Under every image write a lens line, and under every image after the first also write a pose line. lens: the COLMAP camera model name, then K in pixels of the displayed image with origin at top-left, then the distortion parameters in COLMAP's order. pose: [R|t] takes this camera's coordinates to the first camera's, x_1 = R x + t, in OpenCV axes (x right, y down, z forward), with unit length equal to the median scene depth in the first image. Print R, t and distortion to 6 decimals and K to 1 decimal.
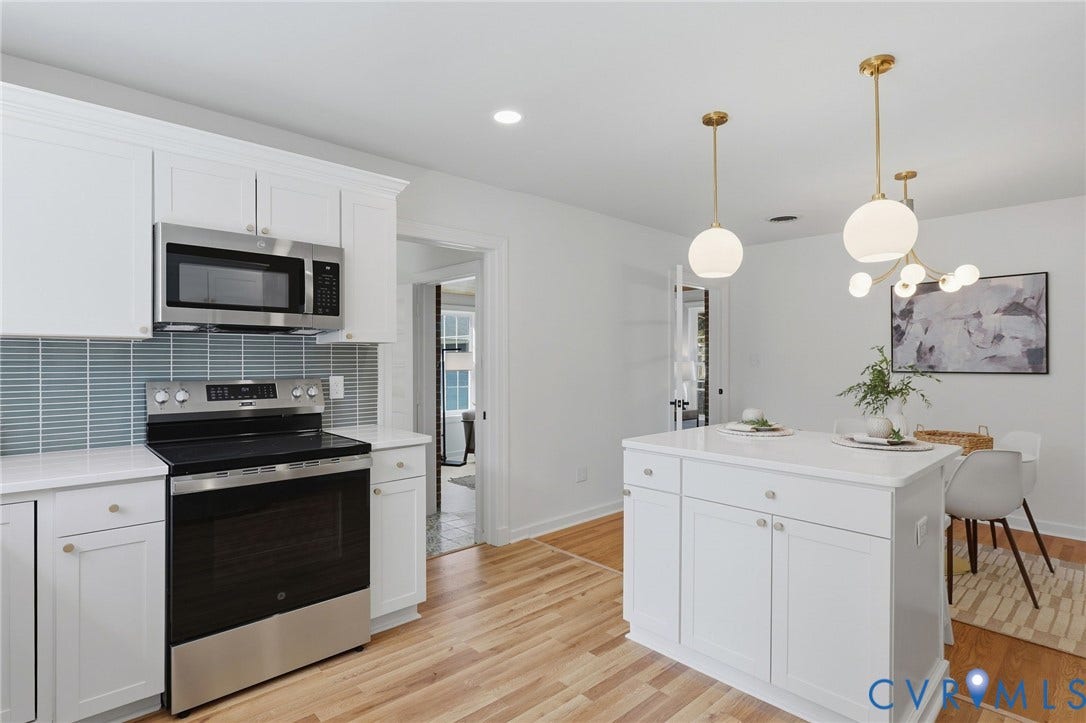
lens RADIAL K [[559.5, 0, 522.7], [0, 559.5, 362.3], [0, 0, 1]] dist [-0.000203, 0.000513]
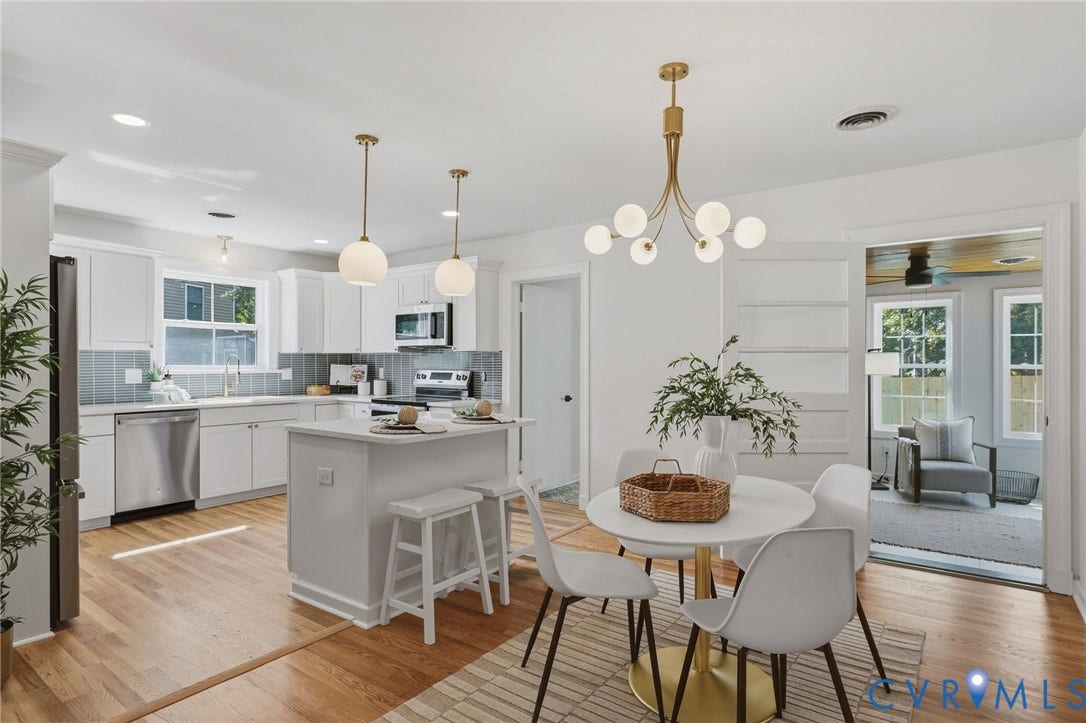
lens RADIAL K [[559.5, 0, 522.7], [0, 559.5, 362.3], [0, 0, 1]] dist [-0.000203, 0.000513]
pose [[0.182045, -0.003264, -0.983285, 1.155534], [-0.005733, 0.999974, -0.004381, 0.005525], [0.983273, 0.006434, 0.182022, 0.639662]]
